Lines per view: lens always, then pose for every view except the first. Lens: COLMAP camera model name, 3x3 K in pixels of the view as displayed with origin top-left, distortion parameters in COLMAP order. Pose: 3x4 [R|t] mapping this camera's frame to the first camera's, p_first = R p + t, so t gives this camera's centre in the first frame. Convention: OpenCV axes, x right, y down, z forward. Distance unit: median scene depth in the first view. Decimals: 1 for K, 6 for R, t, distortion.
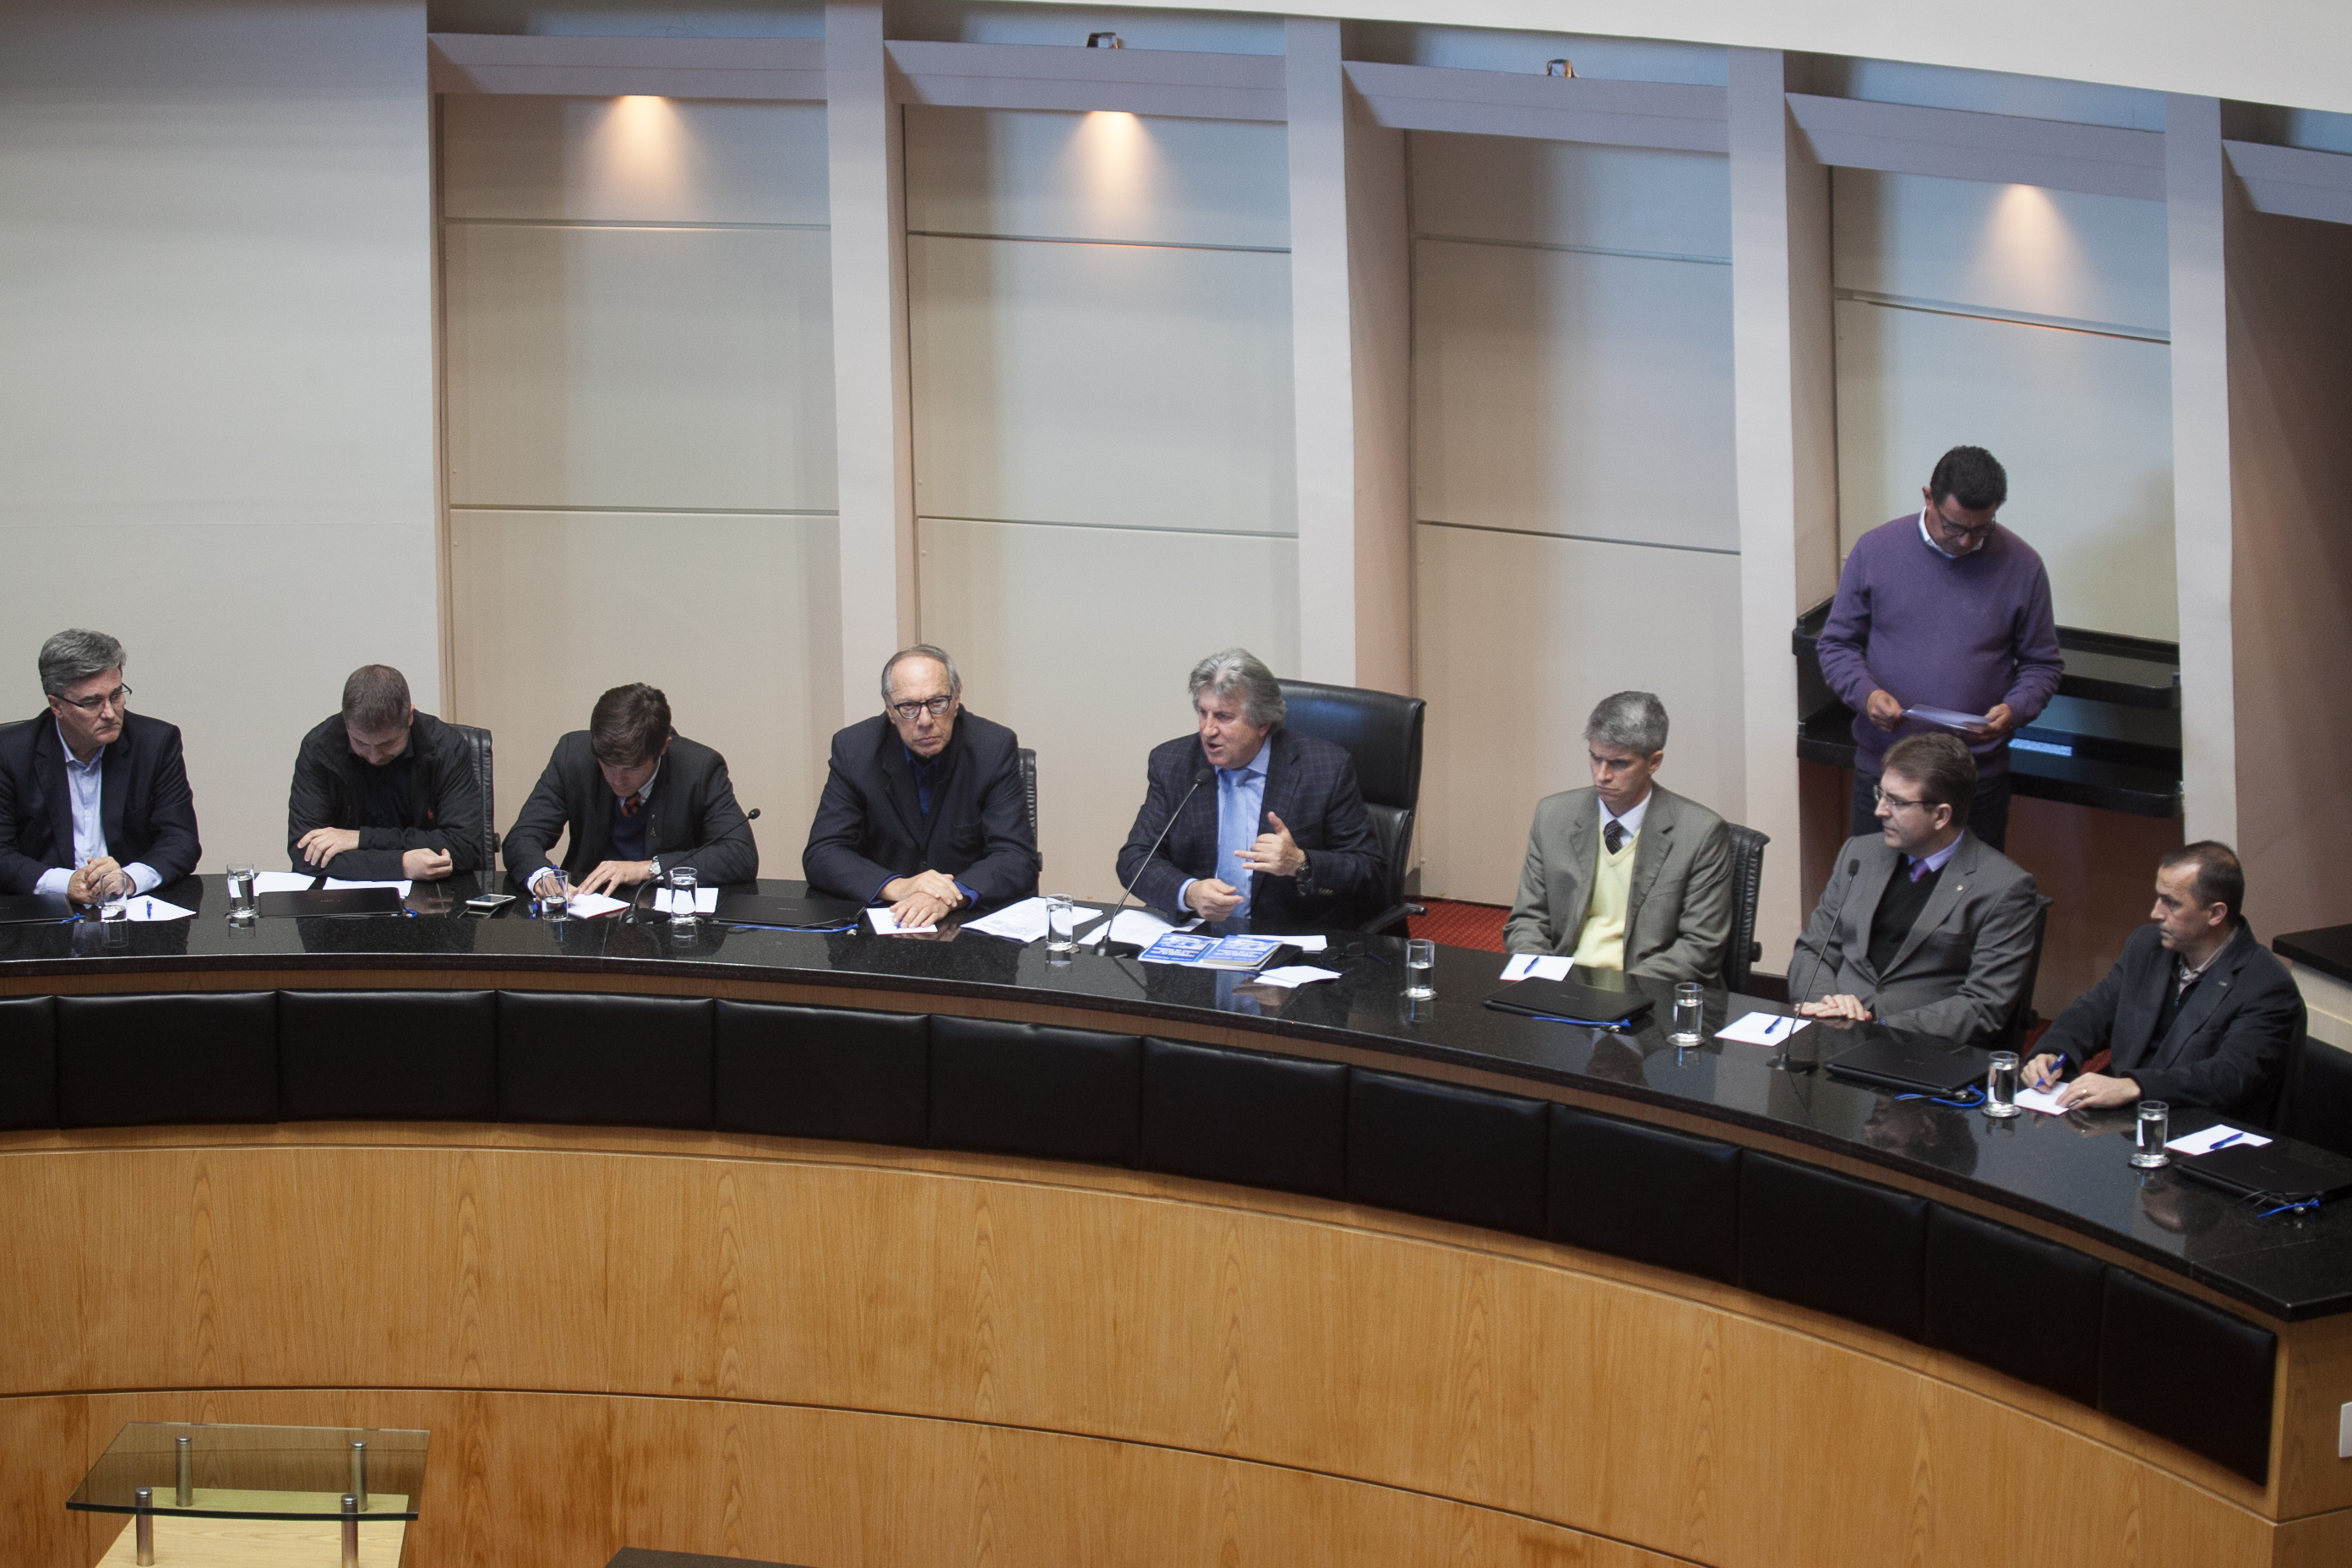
lens RADIAL K [[7054.0, 0, 1176.0], [0, 7054.0, 784.0], [0, 0, 1]] dist [-0.134720, 0.954961]
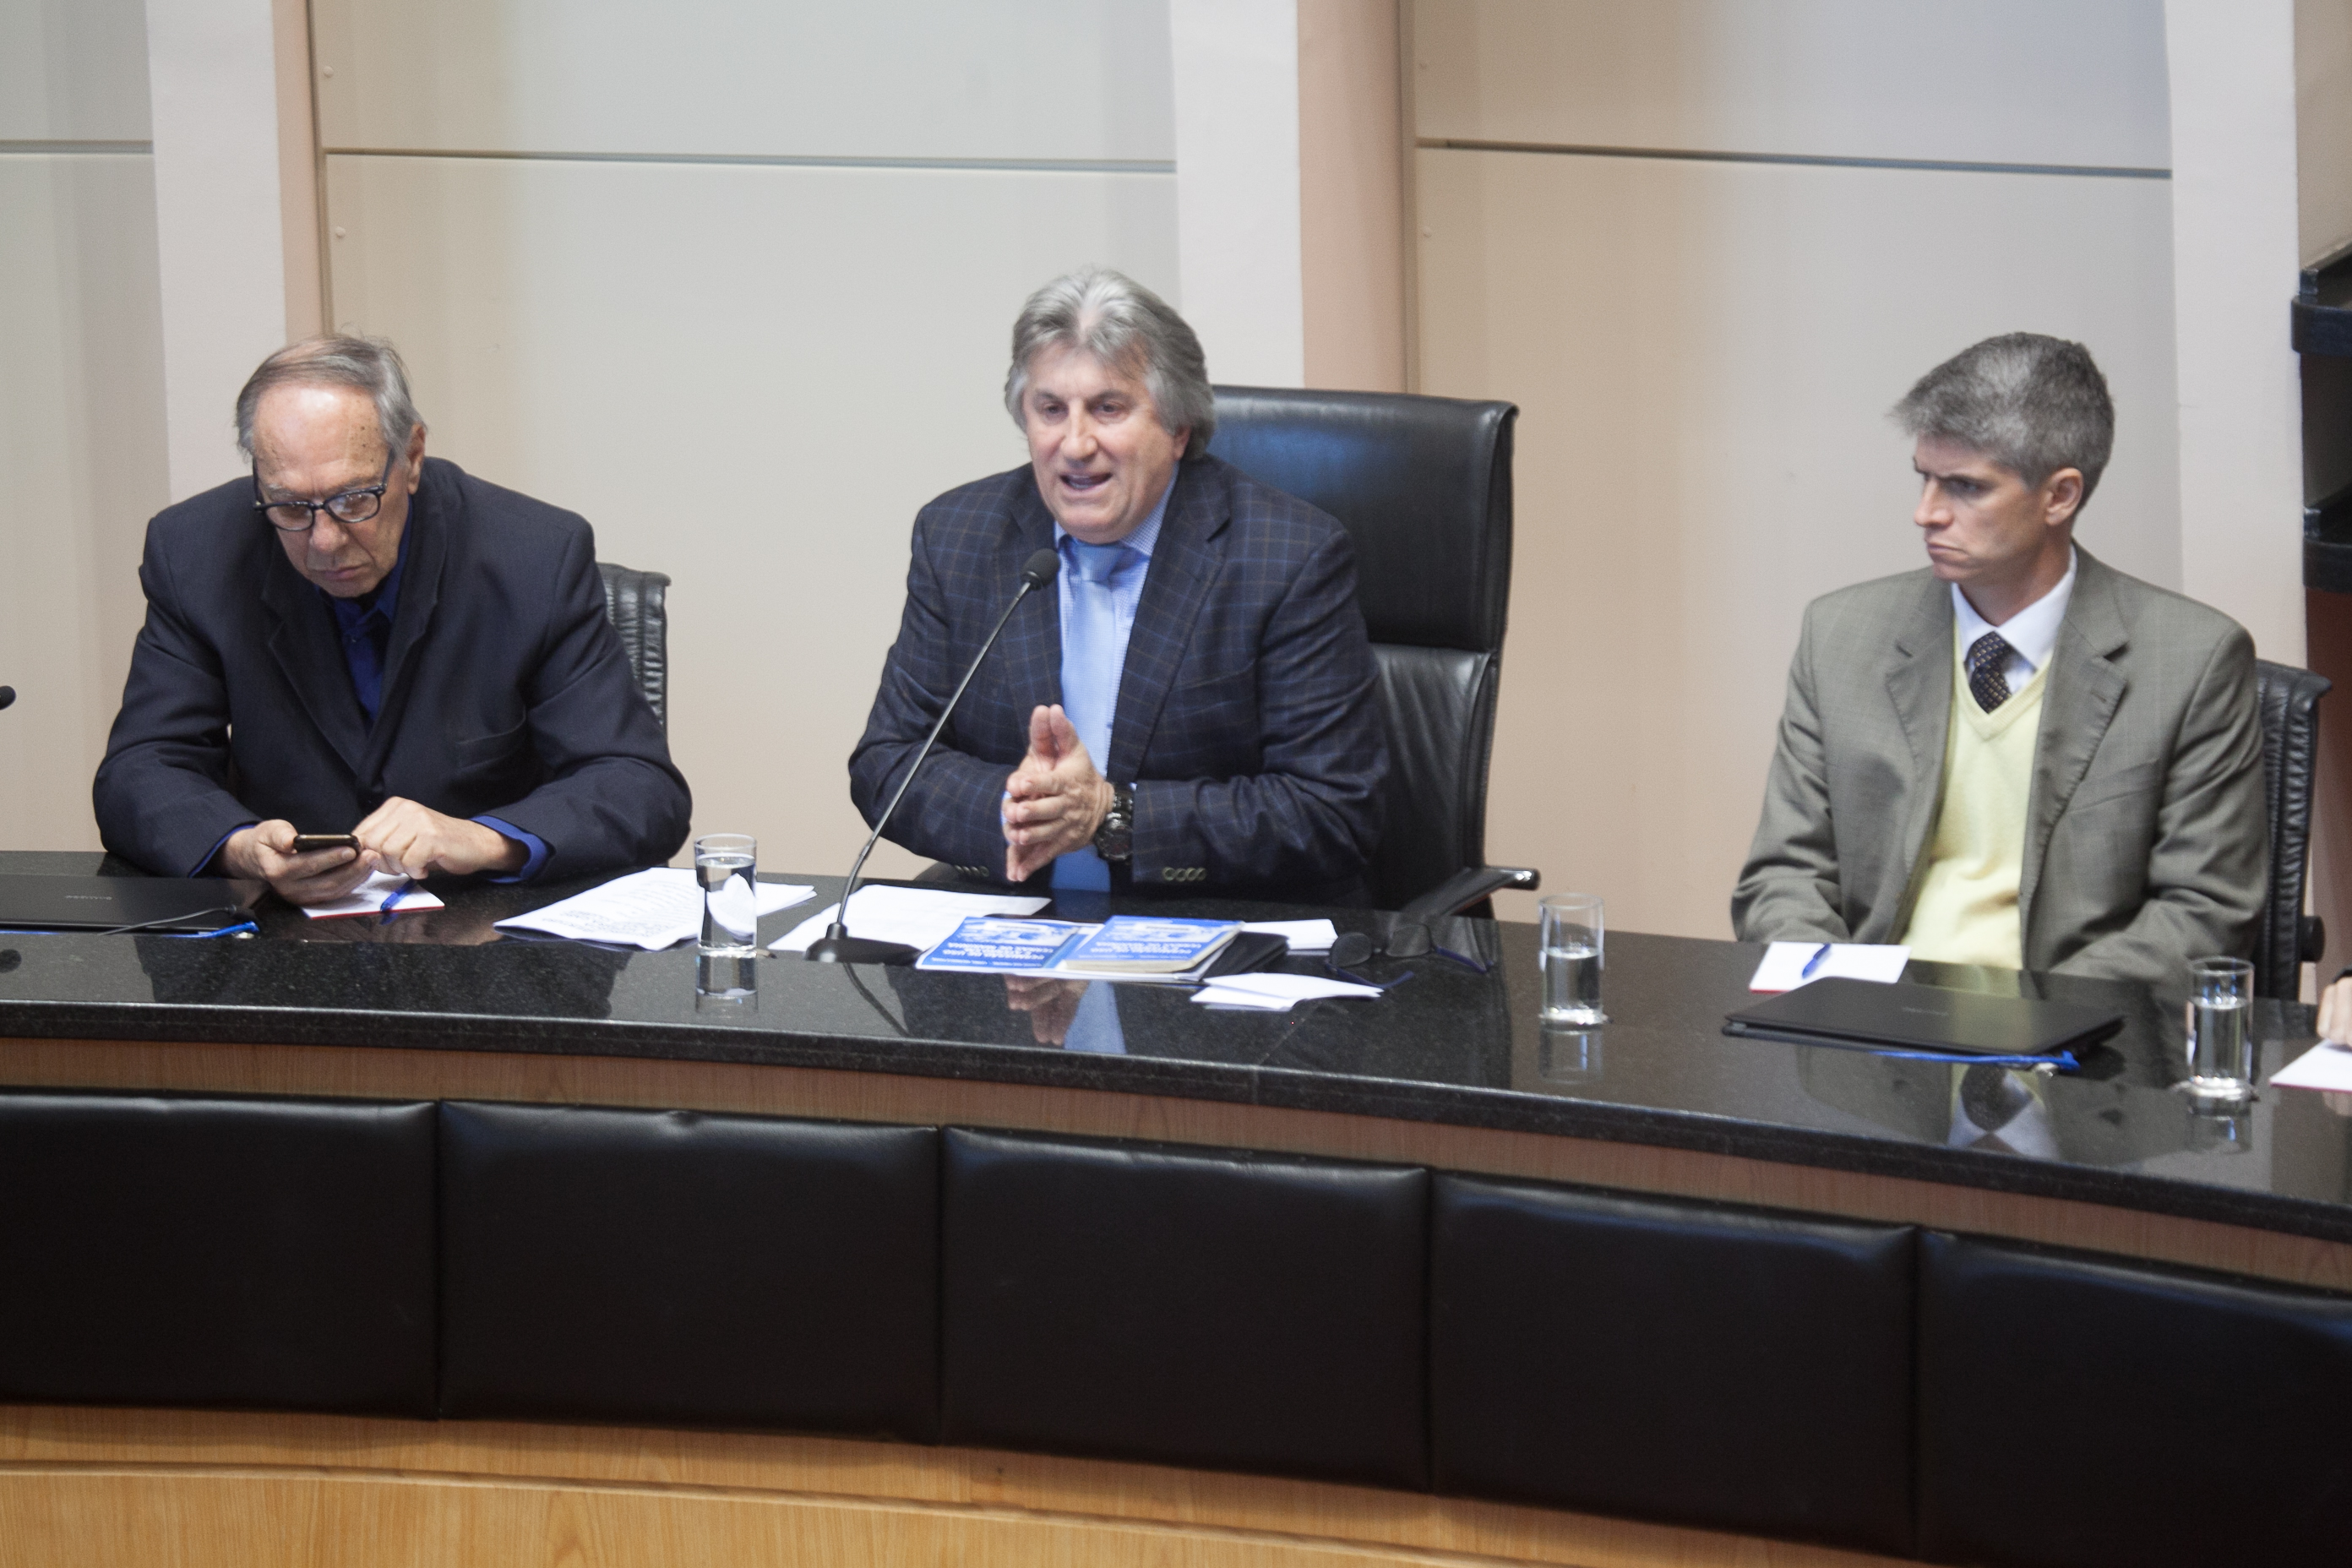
lens RADIAL K [[11767.2, 0, 1176.0], [0, 11767.2, 784.0], [0, 0, 1]] dist [0.919265, 5.294273]
pose [[0.998223, -0.025795, 0.053716, -0.027844], [0.028603, 0.998229, -0.052162, 0.051529], [-0.052275, 0.053605, 0.997193, 0.273351]]
